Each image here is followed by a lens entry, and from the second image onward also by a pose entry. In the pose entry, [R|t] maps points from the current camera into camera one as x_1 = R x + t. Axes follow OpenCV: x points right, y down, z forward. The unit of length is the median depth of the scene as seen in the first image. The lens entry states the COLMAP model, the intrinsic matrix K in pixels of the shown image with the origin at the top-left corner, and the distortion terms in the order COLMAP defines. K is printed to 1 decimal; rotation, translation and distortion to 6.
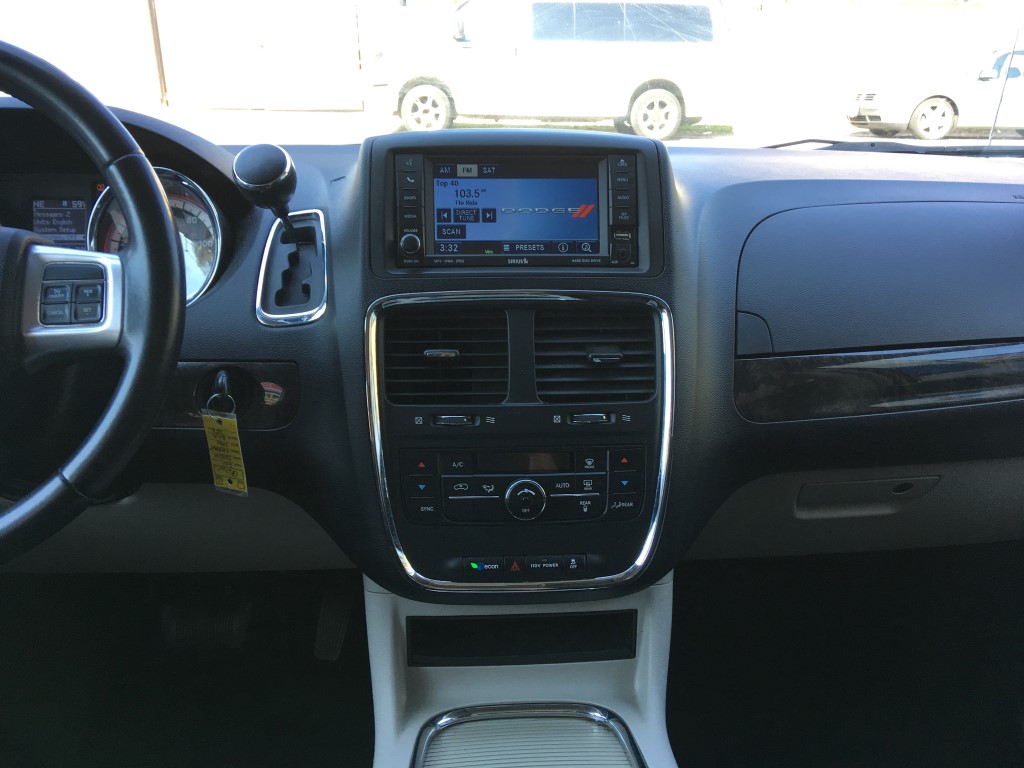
lens RADIAL K [[860.1, 0, 520.8], [0, 860.1, 388.7], [0, 0, 1]] dist [0.041335, -0.029953]
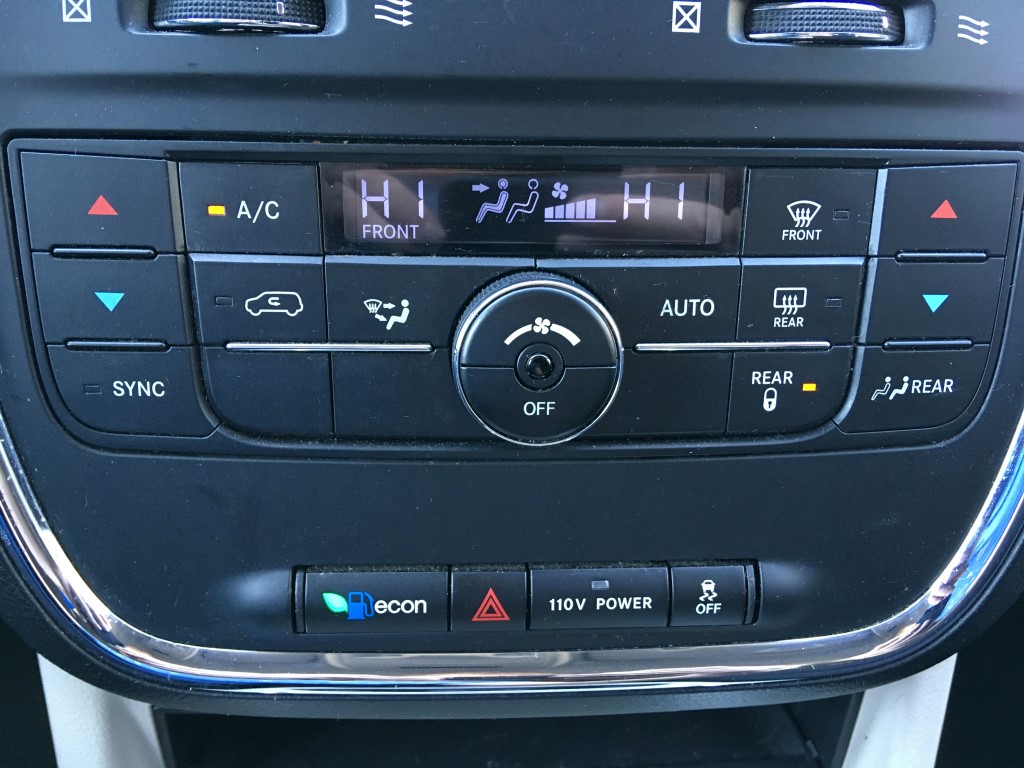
lens RADIAL K [[860.1, 0, 509.9], [0, 860.1, 382.2], [0, 0, 1]] dist [0.041335, -0.029953]
pose [[0.999735, 0.023025, -0.000469, -0.002166], [-0.022459, 0.979286, 0.201232, 0.083257], [0.005092, -0.201168, 0.979544, 0.739260]]
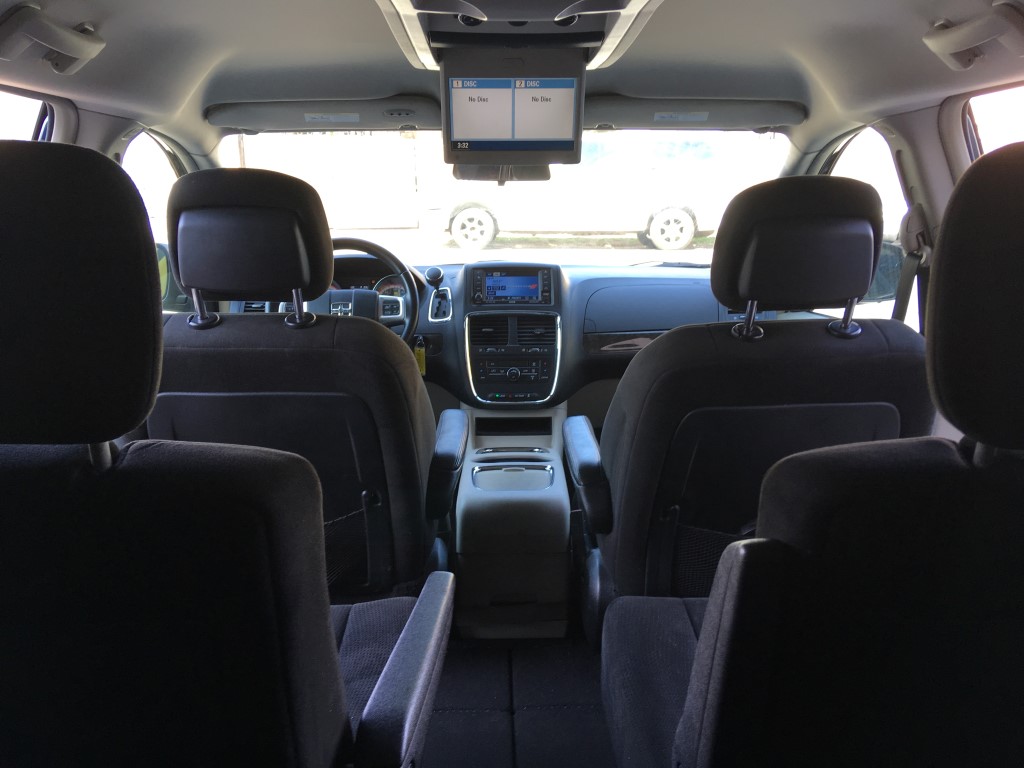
lens RADIAL K [[942.9, 0, 508.2], [0, 942.9, 381.2], [0, 0, 1]] dist [-0.008698, 0.000000]
pose [[0.997951, -0.000957, -0.063976, 0.203783], [-0.007911, 0.990370, -0.138218, 0.619881], [0.063492, 0.138441, 0.988333, -2.387715]]
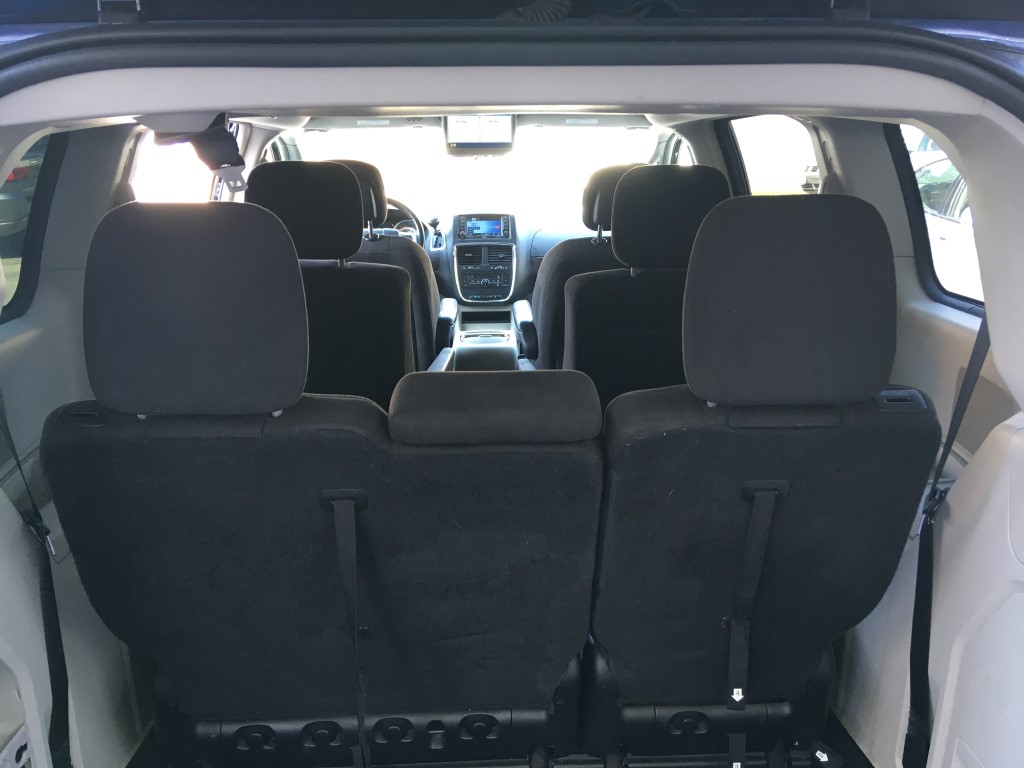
lens RADIAL K [[860.1, 0, 523.8], [0, 860.1, 352.4], [0, 0, 1]] dist [0.041335, -0.029953]
pose [[0.999641, -0.012020, -0.023953, 0.333024], [0.009274, 0.993707, -0.111629, 1.056329], [0.025144, 0.111367, 0.993461, -3.802271]]
